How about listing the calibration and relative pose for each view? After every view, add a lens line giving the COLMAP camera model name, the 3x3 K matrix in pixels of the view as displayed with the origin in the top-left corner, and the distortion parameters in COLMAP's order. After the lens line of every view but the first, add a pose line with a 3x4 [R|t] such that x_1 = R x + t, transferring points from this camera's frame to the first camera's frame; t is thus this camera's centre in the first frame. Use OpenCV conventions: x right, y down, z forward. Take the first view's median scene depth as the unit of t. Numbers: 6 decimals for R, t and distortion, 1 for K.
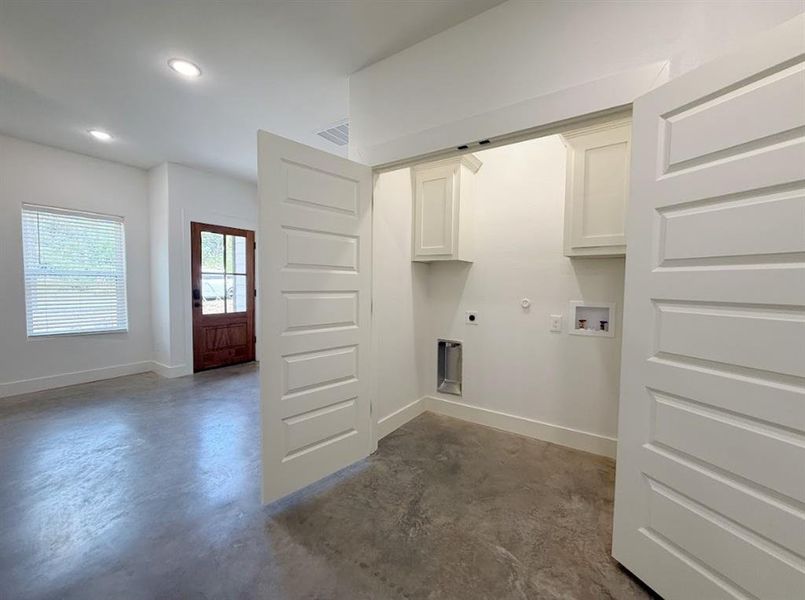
lens RADIAL K [[325.8, 0, 404.1], [0, 325.8, 299.7], [0, 0, 1]] dist [0.000372, 0.000187]
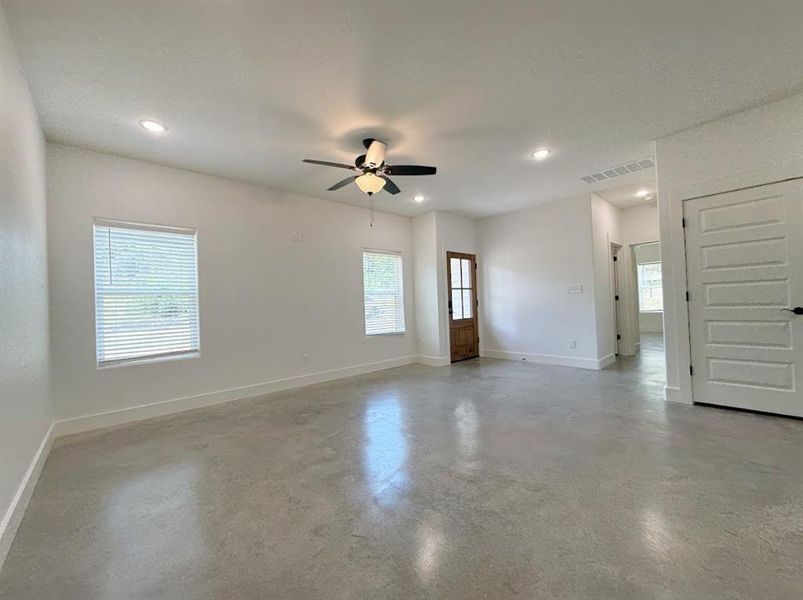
lens RADIAL K [[323.0, 0, 401.0], [0, 323.0, 297.8], [0, 0, 1]] dist [0.000572, -0.000076]
pose [[0.969529, -0.051964, -0.239403, -0.480612], [0.037318, 0.997167, -0.065312, 0.033537], [0.242118, 0.054388, 0.968721, -0.319508]]
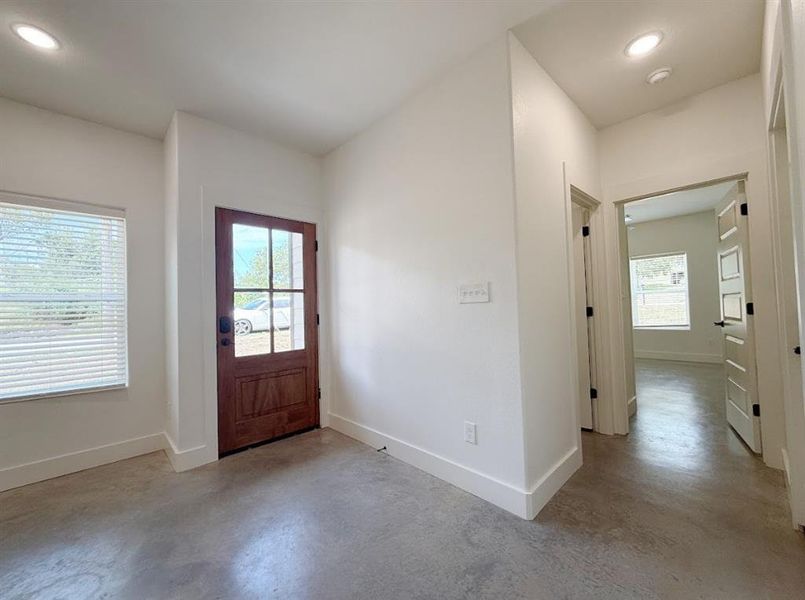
lens RADIAL K [[325.8, 0, 404.1], [0, 325.8, 299.7], [0, 0, 1]] dist [0.000372, 0.000187]
pose [[0.976237, -0.048753, -0.211148, -0.169385], [0.033015, 0.996451, -0.077430, -0.004267], [0.214174, 0.068619, 0.974382, 0.448001]]
